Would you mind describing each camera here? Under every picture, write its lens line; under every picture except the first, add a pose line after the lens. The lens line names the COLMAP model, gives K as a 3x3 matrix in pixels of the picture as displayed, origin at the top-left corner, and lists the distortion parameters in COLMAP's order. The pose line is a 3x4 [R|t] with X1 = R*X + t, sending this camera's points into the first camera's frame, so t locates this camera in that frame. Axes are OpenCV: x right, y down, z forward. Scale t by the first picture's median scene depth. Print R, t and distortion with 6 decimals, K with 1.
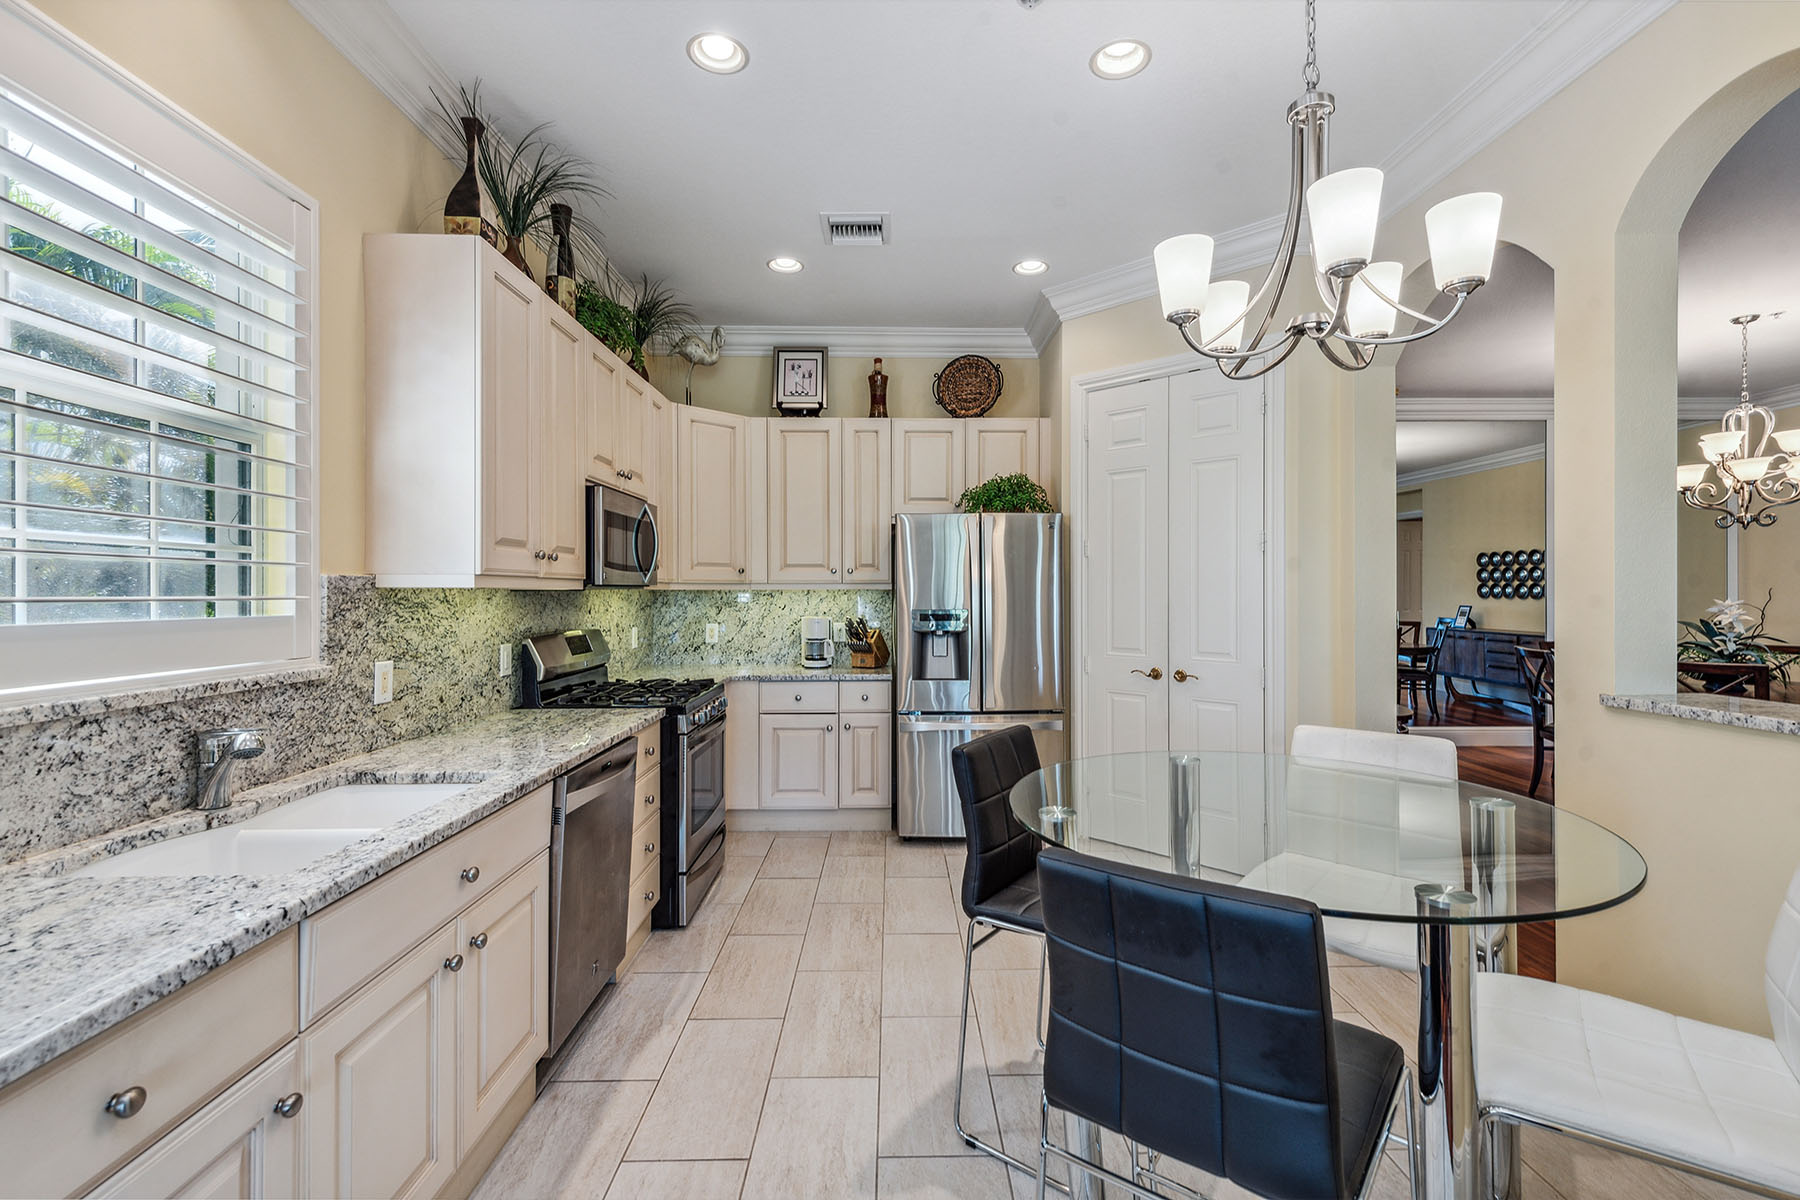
lens RADIAL K [[794.3, 0, 911.7], [0, 794.3, 590.2], [0, 0, 1]] dist [0.005599, -0.002422]
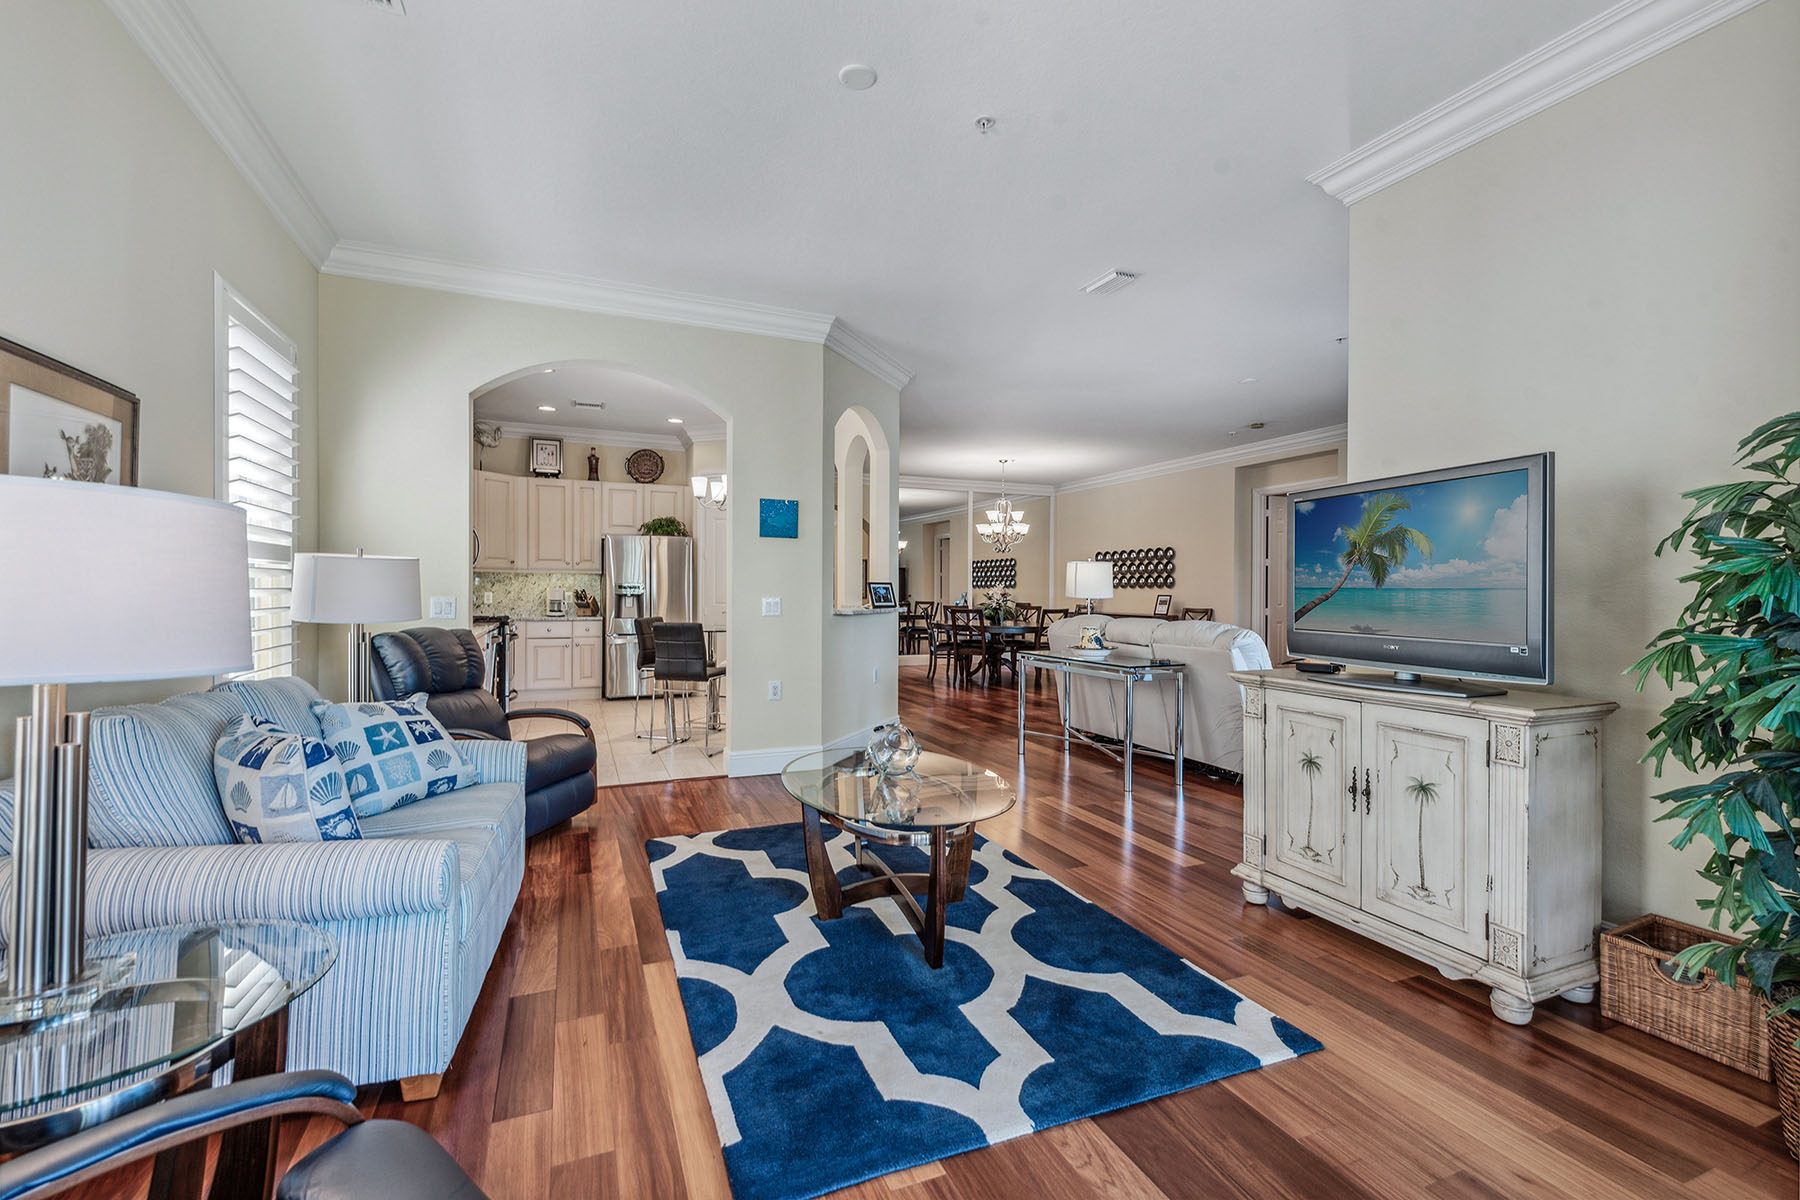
lens RADIAL K [[794.3, 0, 916.2], [0, 794.3, 595.2], [0, 0, 1]] dist [0.005599, -0.002422]
pose [[0.926363, 0.003236, 0.376619, -0.065560], [-0.006975, 0.999939, 0.008564, 0.043966], [-0.376568, -0.010560, 0.926329, -1.545255]]
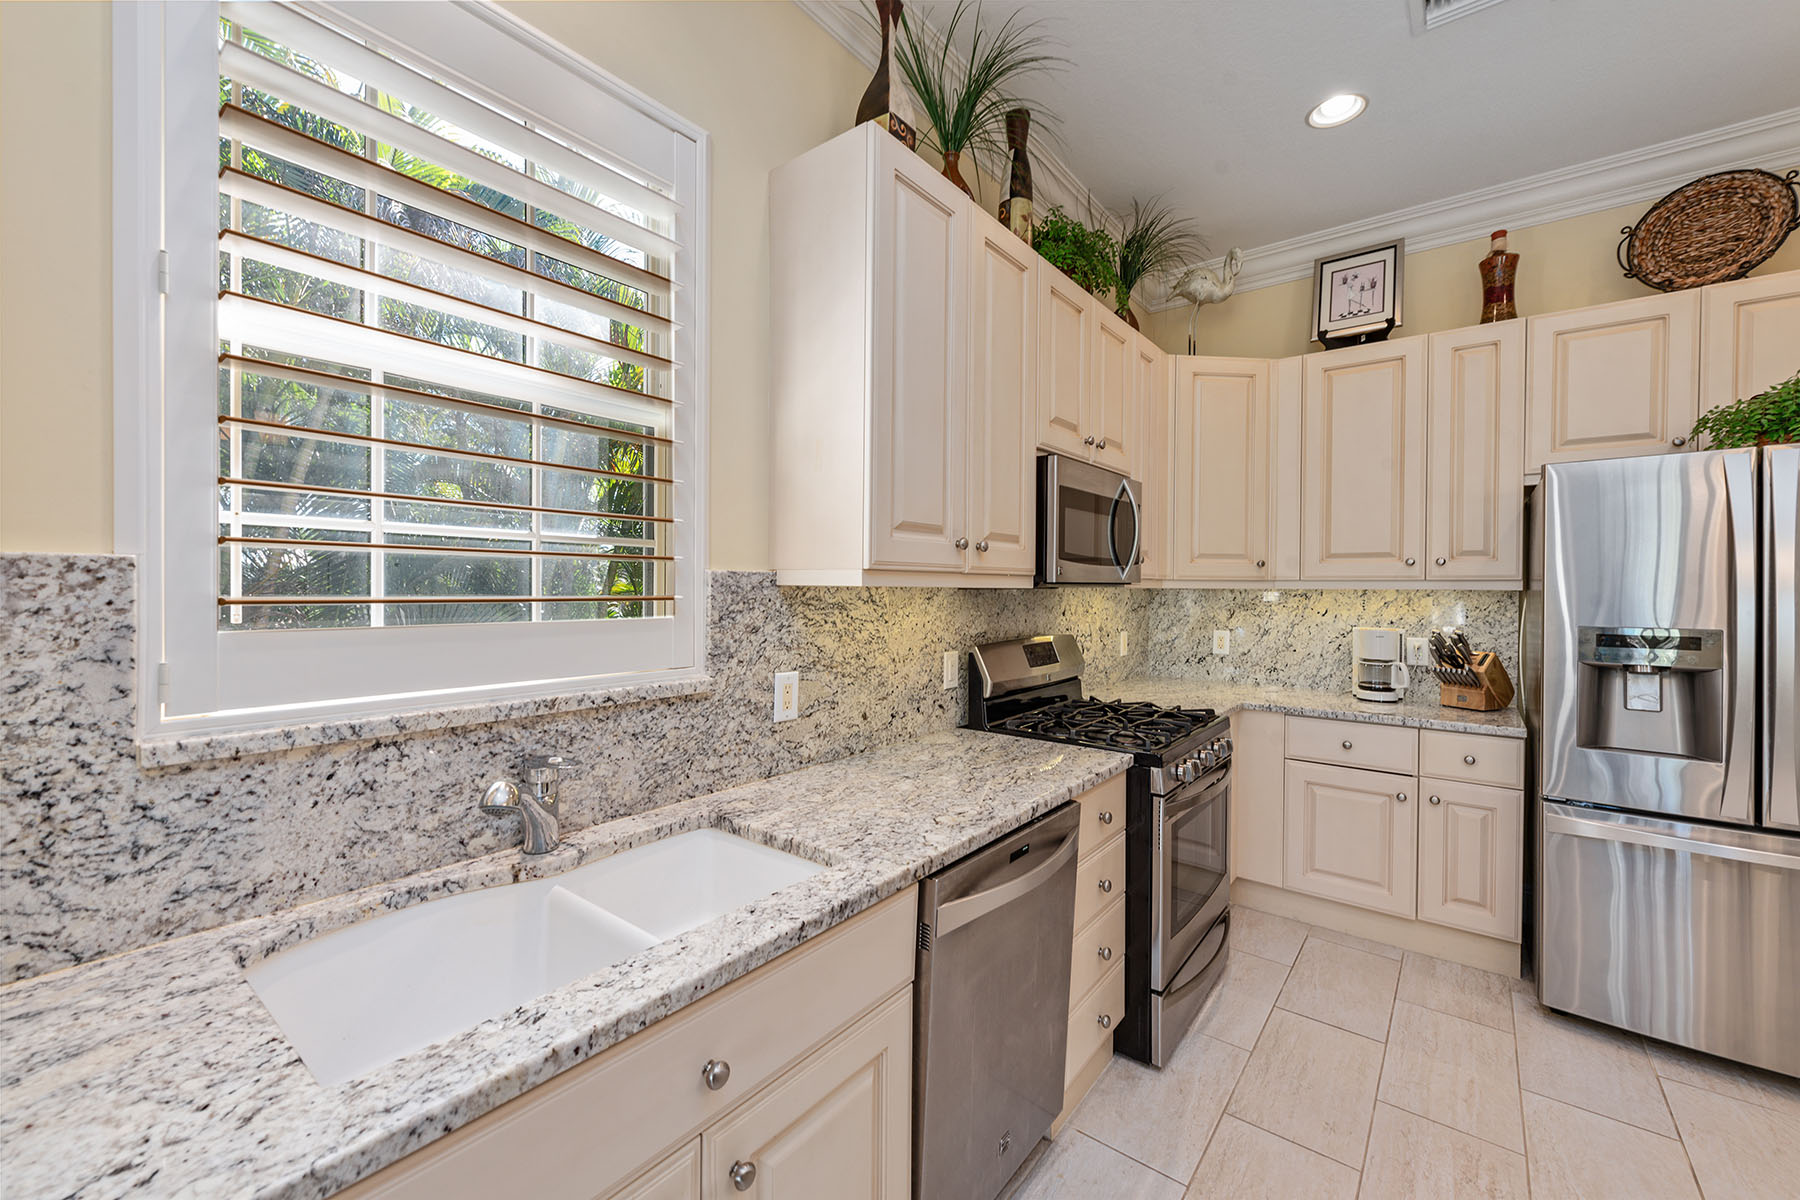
lens RADIAL K [[728.3, 0, 899.2], [0, 728.3, 593.1], [0, 0, 1]] dist [0.008627, -0.001740]
pose [[0.772414, 0.012449, -0.634998, -0.058364], [-0.006202, 0.999908, 0.012058, -0.004038], [0.635090, -0.005376, 0.772420, 0.363270]]
